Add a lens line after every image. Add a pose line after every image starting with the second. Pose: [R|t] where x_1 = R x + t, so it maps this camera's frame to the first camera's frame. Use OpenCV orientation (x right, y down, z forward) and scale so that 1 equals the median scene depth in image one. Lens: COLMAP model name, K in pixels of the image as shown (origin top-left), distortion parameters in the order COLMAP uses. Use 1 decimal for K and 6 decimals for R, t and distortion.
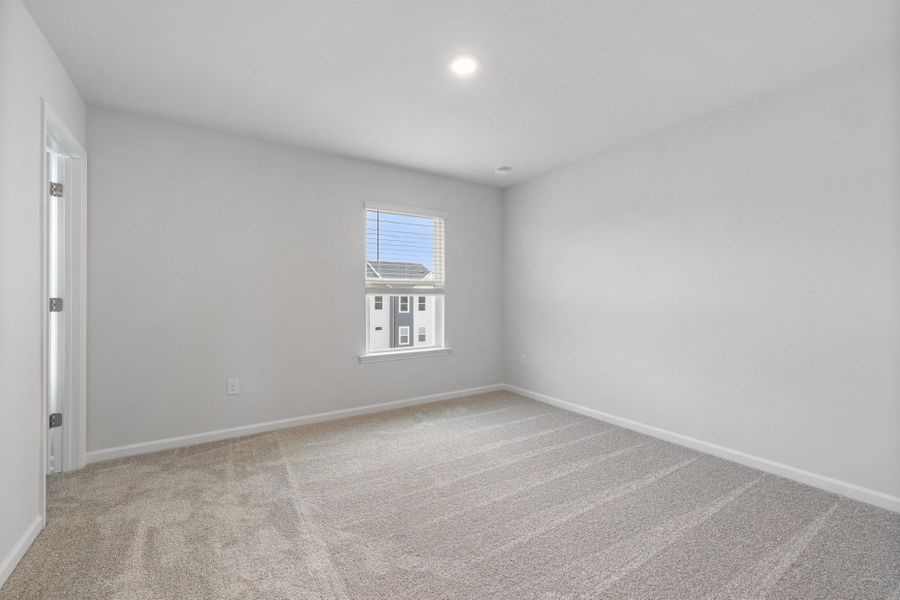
lens RADIAL K [[387.1, 0, 450.0], [0, 387.1, 300.0], [0, 0, 1]] dist [0.000246, -0.000224]
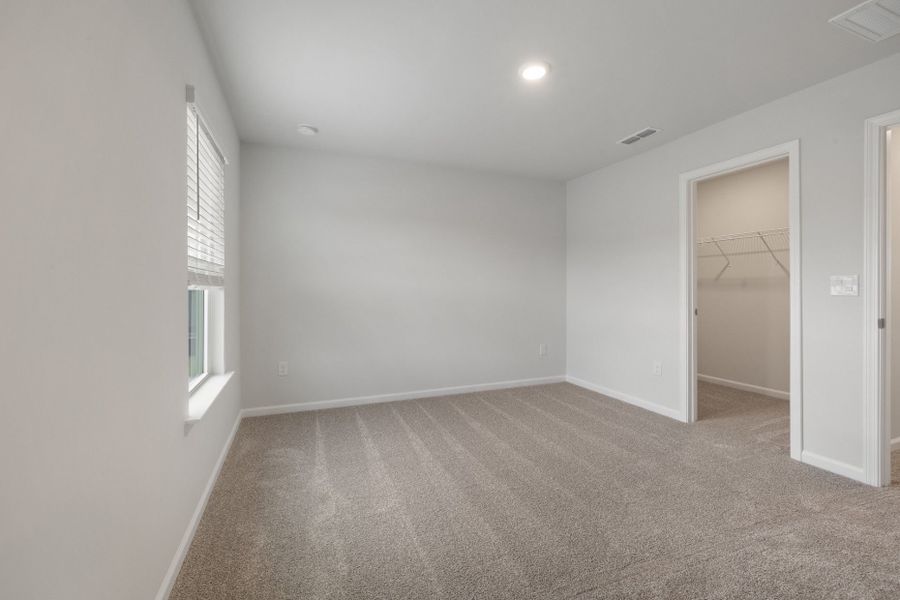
lens RADIAL K [[380.6, 0, 445.0], [0, 380.6, 292.1], [0, 0, 1]] dist [-0.000394, -0.000334]
pose [[0.174148, -0.002461, 0.984716, -0.624334], [0.006874, 0.999976, 0.001284, -0.004398], [-0.984695, 0.006546, 0.174161, 0.620908]]
